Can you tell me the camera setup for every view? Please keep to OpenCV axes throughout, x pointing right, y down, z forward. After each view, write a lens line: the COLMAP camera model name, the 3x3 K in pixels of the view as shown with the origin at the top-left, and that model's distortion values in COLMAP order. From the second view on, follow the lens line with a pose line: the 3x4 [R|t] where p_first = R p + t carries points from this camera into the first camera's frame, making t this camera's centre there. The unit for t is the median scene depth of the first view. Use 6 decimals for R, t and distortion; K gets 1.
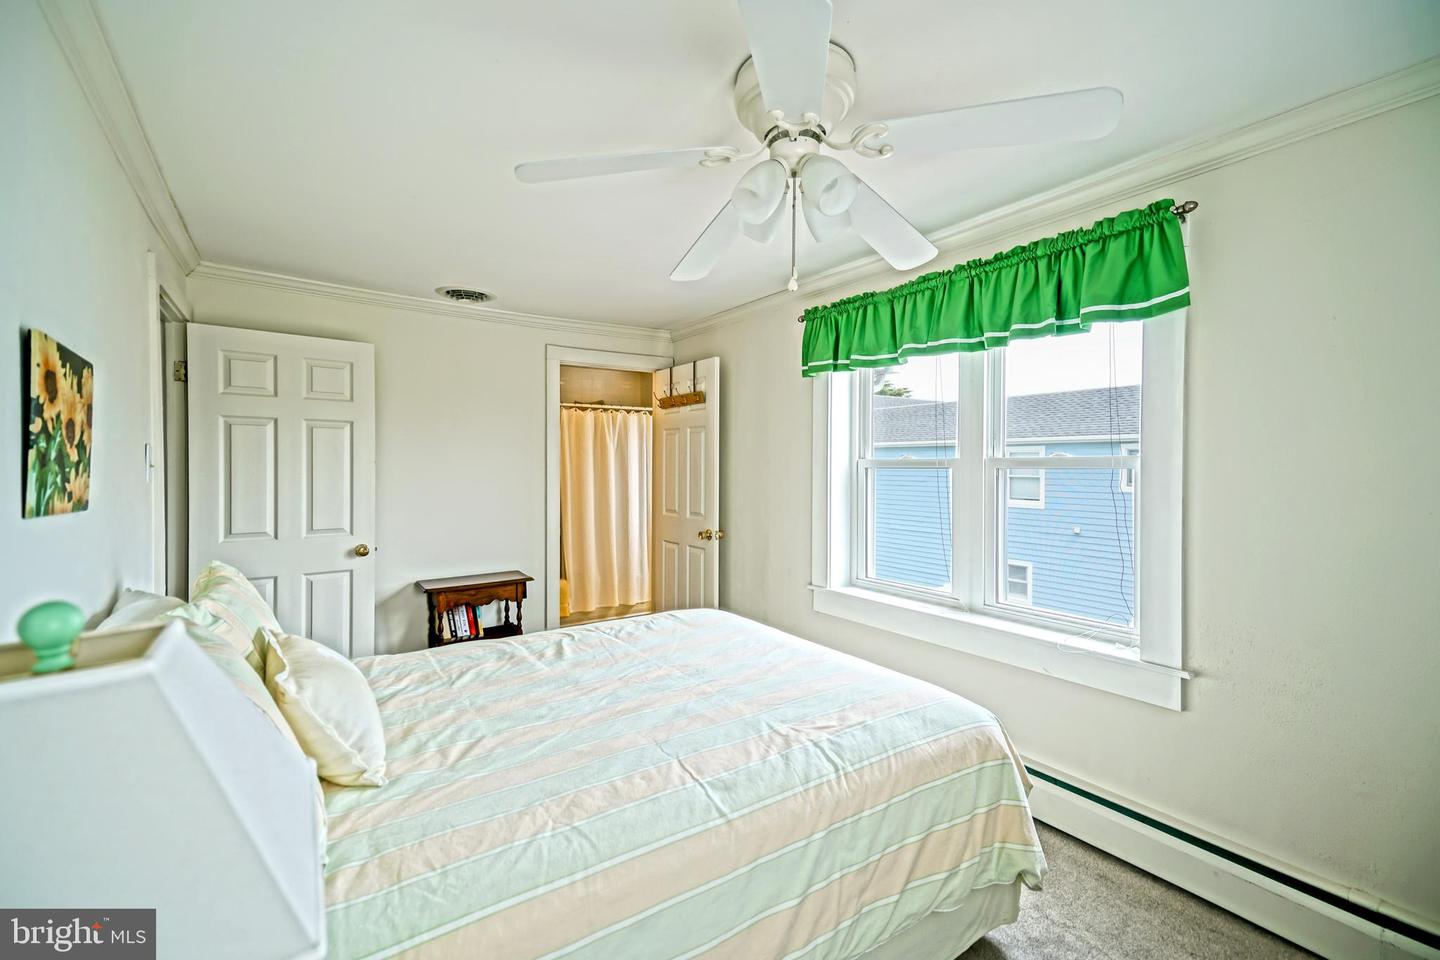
lens RADIAL K [[644.6, 0, 689.5], [0, 644.6, 461.7], [0, 0, 1]] dist [0.042439, -0.006082]
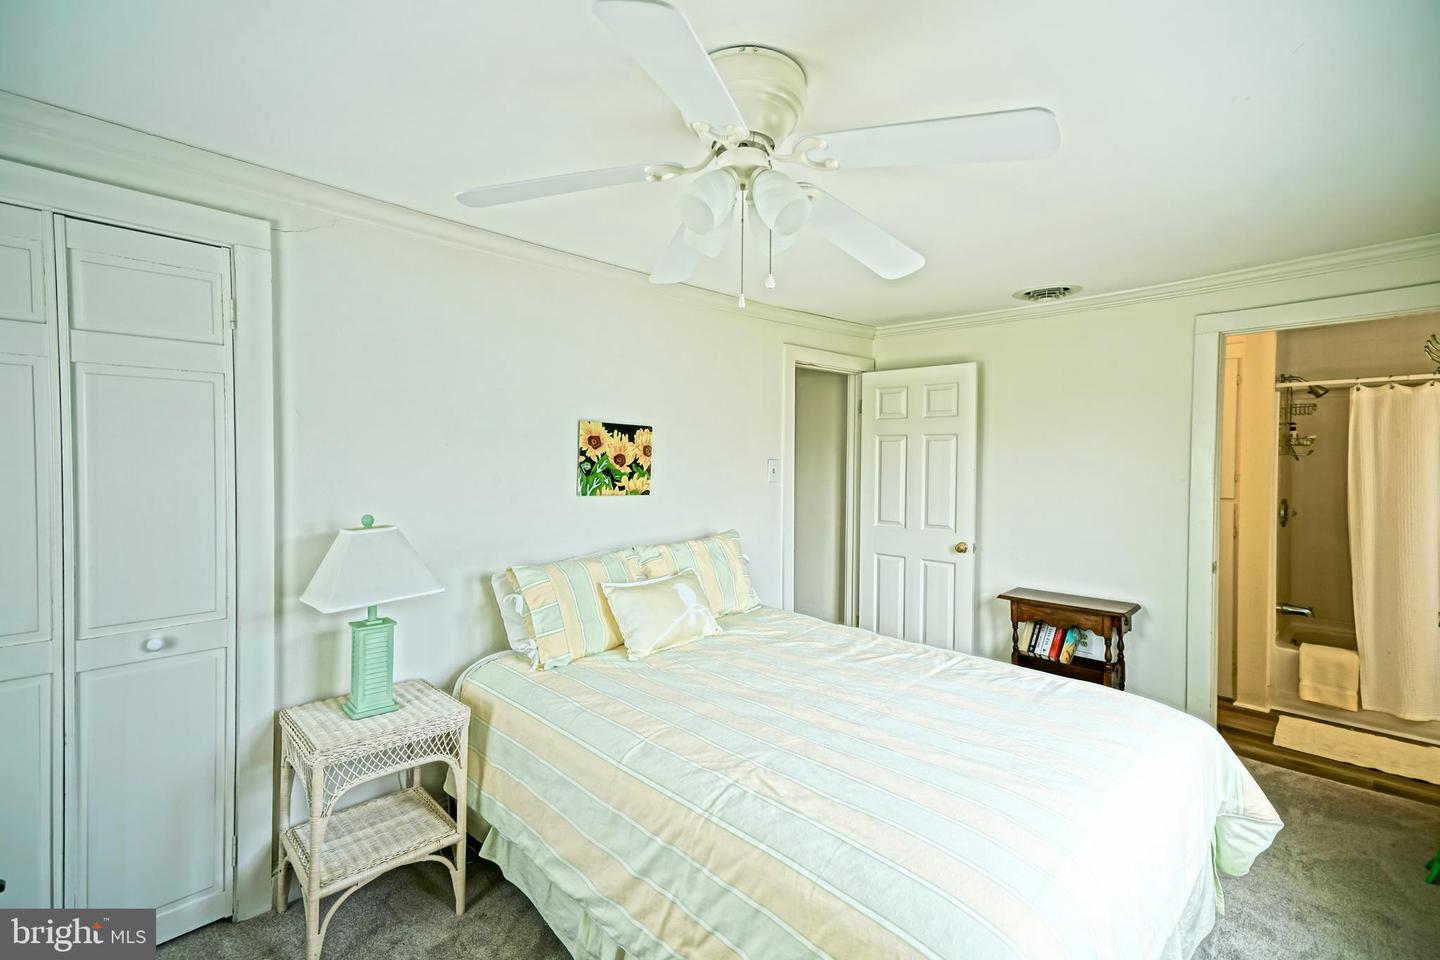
lens RADIAL K [[644.6, 0, 721.3], [0, 644.6, 476.7], [0, 0, 1]] dist [0.042439, -0.006082]
pose [[0.186363, 0.031370, -0.981980, 0.786886], [-0.002089, 0.999501, 0.031533, -0.032240], [0.982479, -0.003825, 0.186335, 0.575745]]
